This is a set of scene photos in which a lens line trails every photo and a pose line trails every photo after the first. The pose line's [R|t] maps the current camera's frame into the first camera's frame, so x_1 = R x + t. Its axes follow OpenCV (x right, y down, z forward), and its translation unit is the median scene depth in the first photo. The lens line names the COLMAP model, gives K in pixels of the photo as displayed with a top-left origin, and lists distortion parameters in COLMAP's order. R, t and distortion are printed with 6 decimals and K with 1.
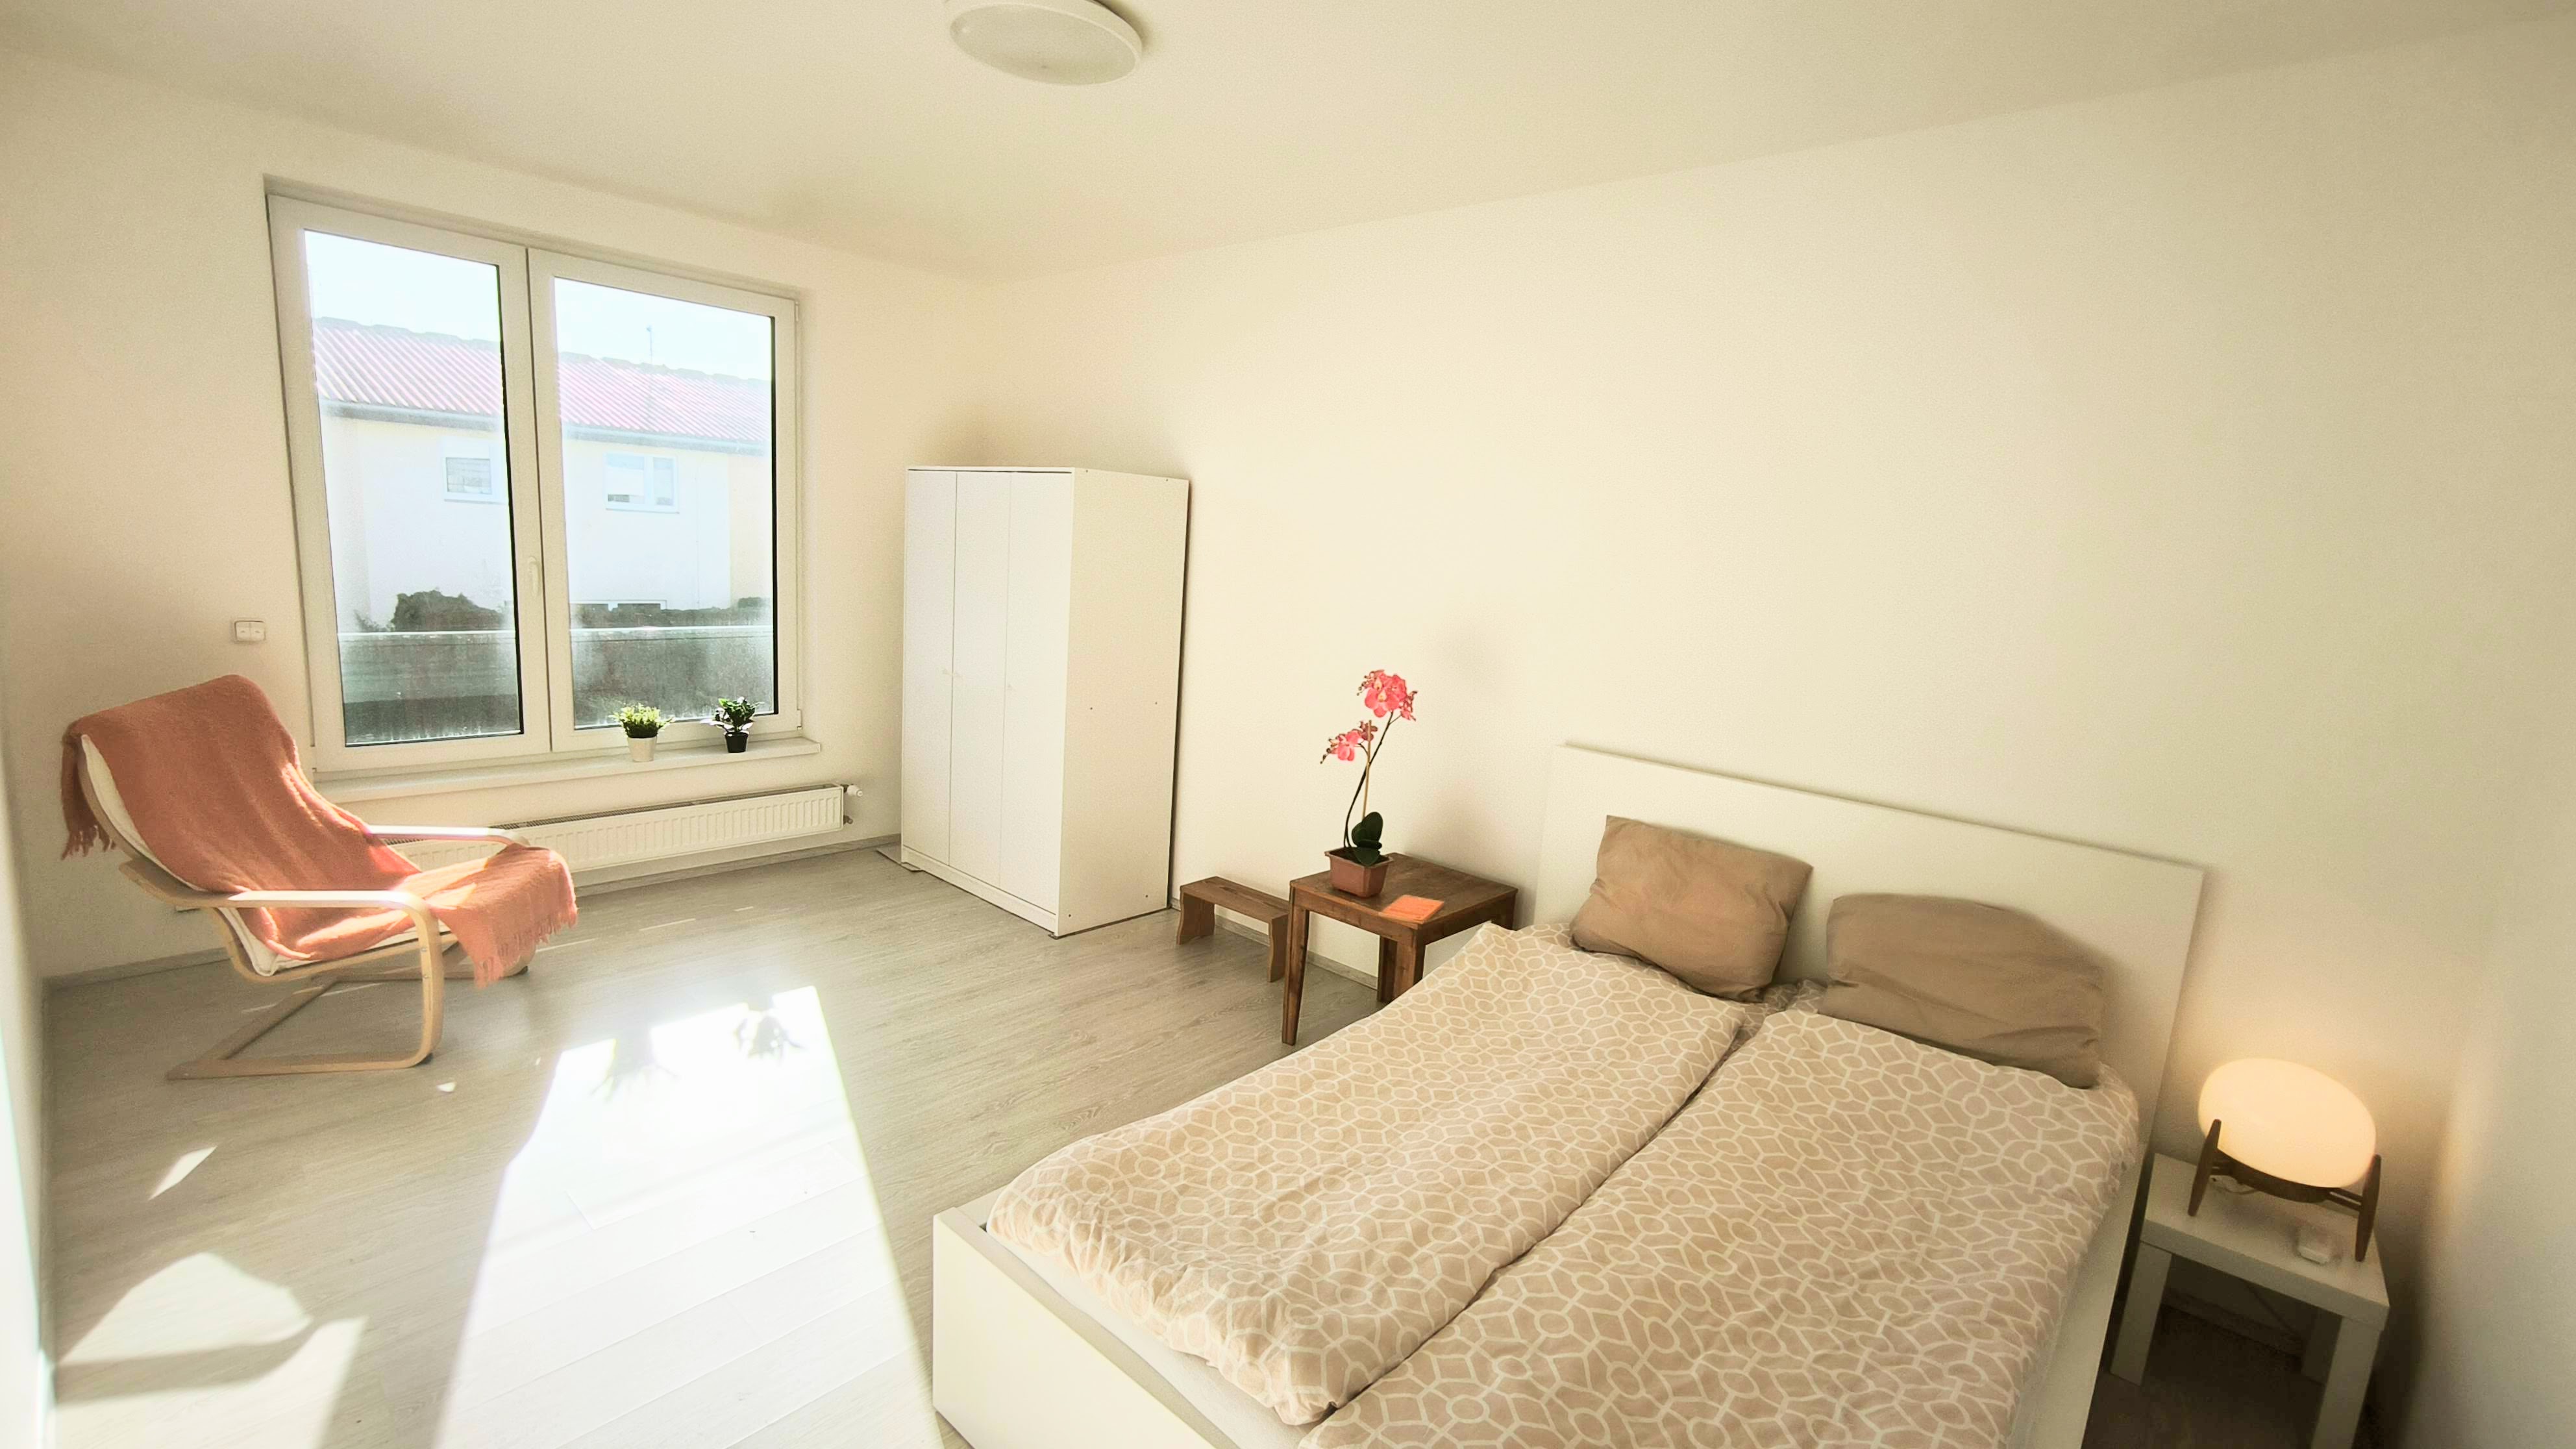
lens RADIAL K [[1123.0, 0, 1288.0], [0, 1123.0, 724.5], [0, 0, 1]] dist [0.001063, 0.000186]
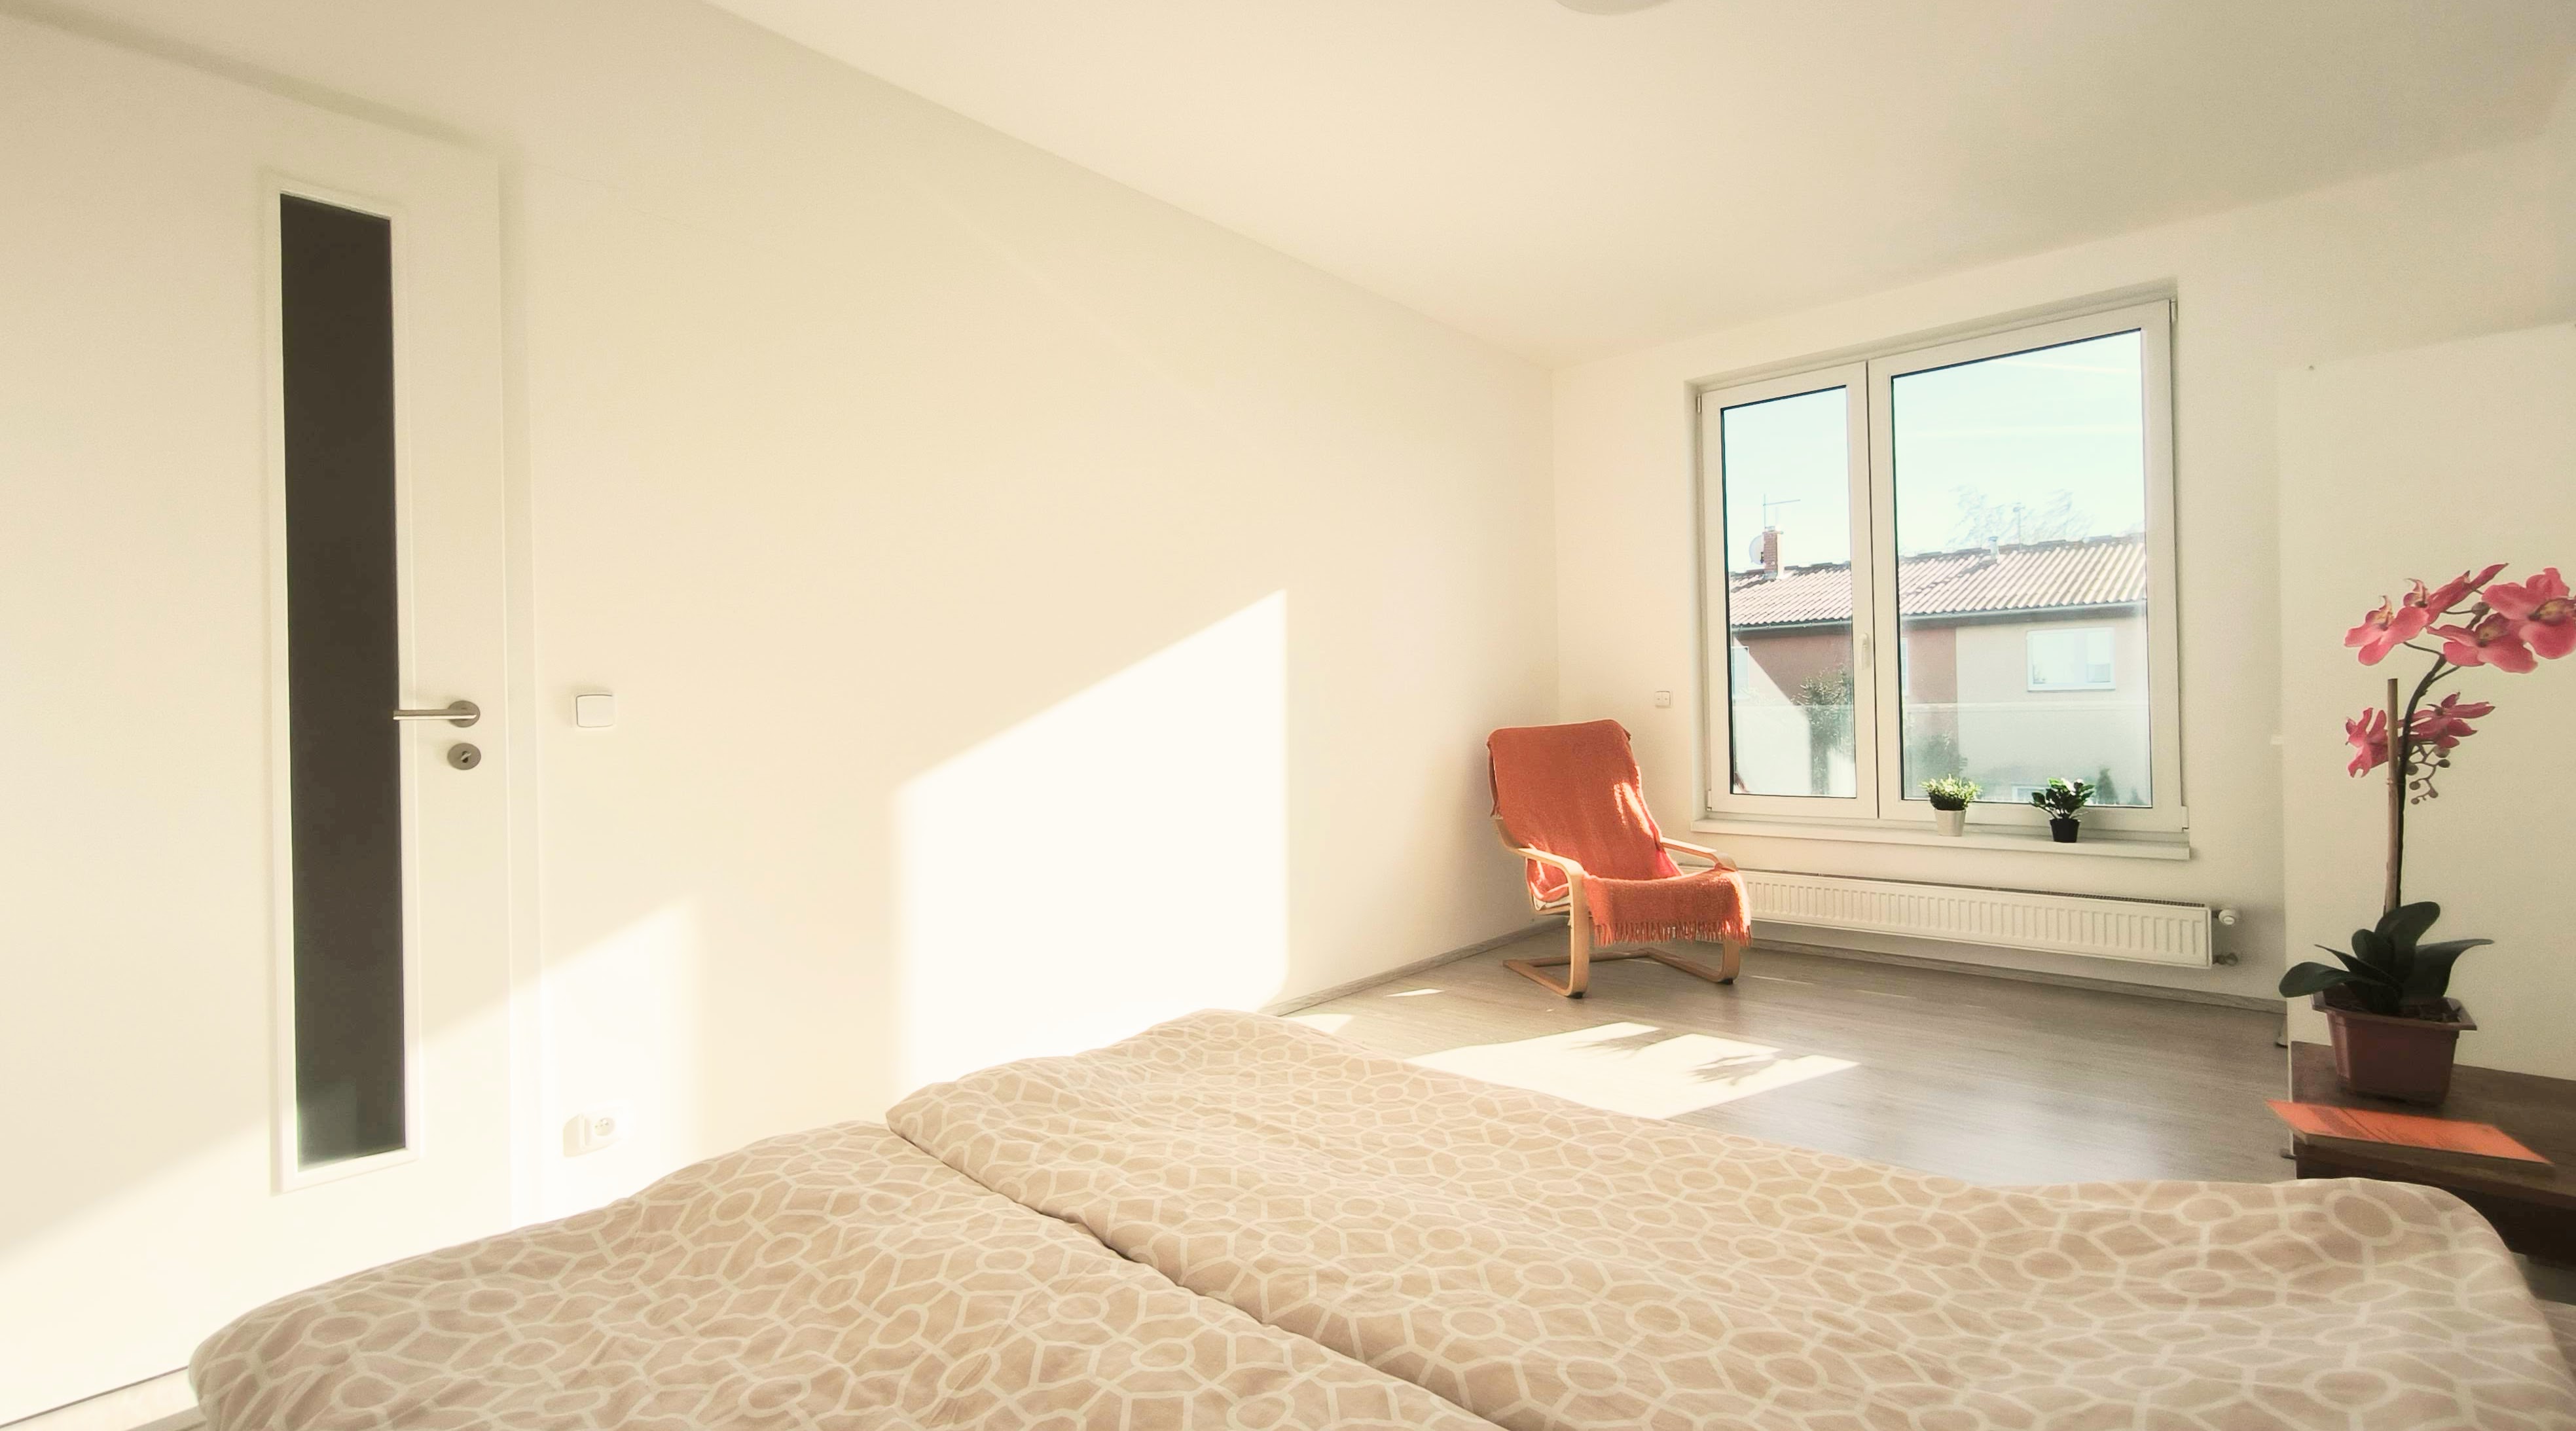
lens RADIAL K [[1117.2, 0, 1288.0], [0, 1117.2, 715.5], [0, 0, 1]] dist [-0.001062, -0.000129]
pose [[-0.002576, -0.062385, -0.998049, 0.460223], [-0.157105, 0.985683, -0.061206, 0.095065], [0.987579, 0.156641, -0.012340, 0.546273]]
